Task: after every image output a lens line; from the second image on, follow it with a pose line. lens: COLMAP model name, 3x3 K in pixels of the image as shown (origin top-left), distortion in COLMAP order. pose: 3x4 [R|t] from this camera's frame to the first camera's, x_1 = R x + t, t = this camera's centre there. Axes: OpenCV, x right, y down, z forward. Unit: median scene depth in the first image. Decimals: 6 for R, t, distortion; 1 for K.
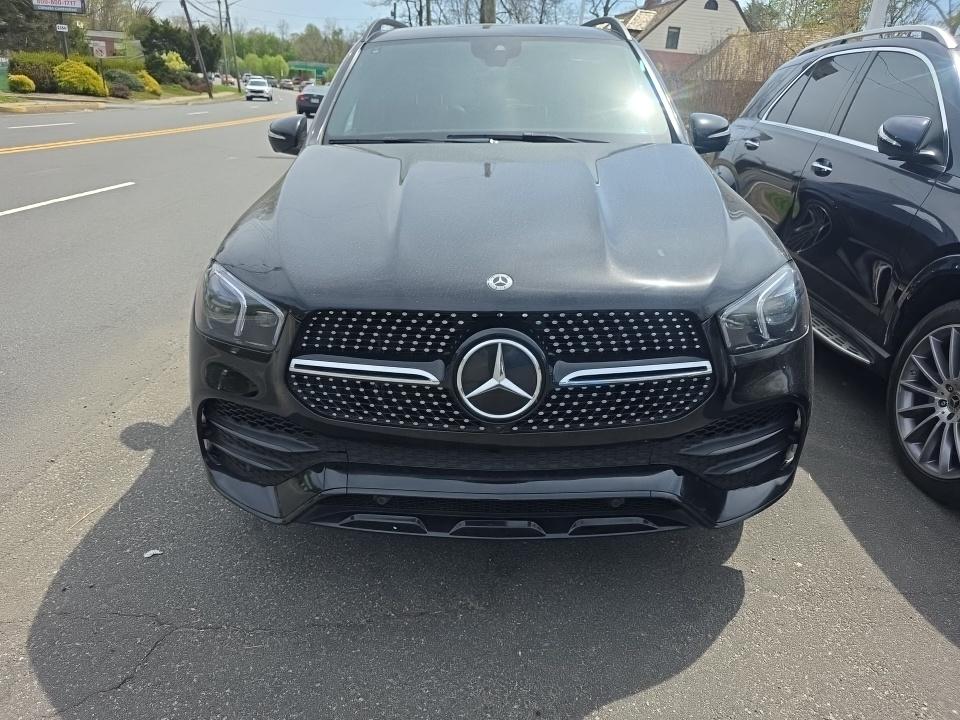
lens RADIAL K [[686.5, 0, 480.3], [0, 686.5, 376.2], [0, 0, 1]] dist [0.068688, -0.077322]
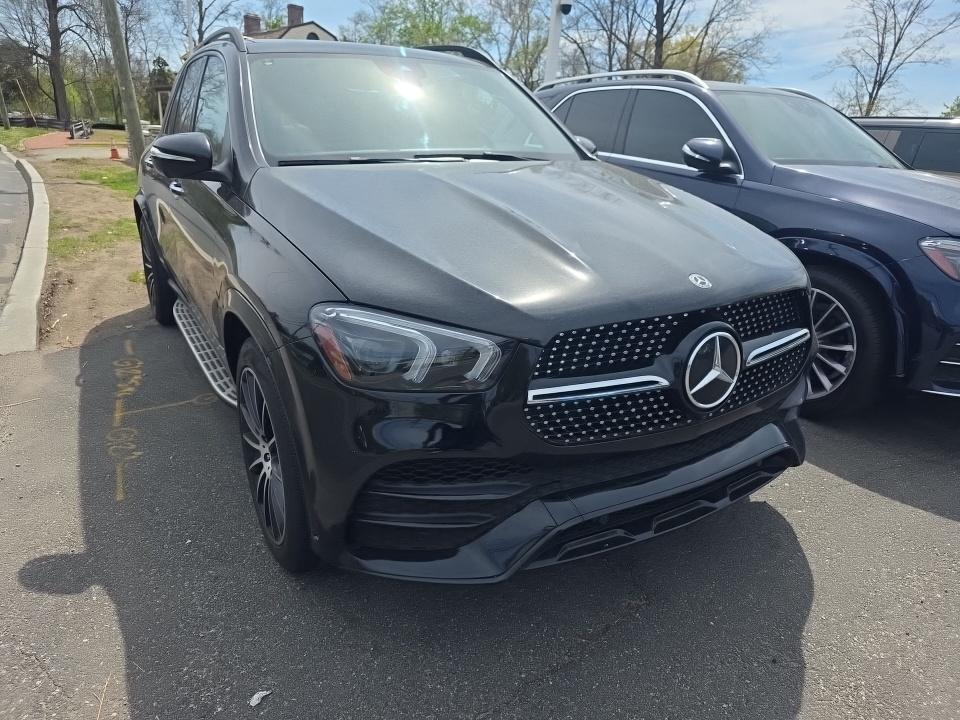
lens RADIAL K [[687.2, 0, 475.3], [0, 687.2, 362.6], [0, 0, 1]] dist [0.067024, -0.073581]
pose [[0.828016, -0.166799, 0.535321, -0.818734], [0.194346, 0.980920, 0.005034, -0.080733], [-0.525946, 0.099869, 0.844634, 0.260677]]
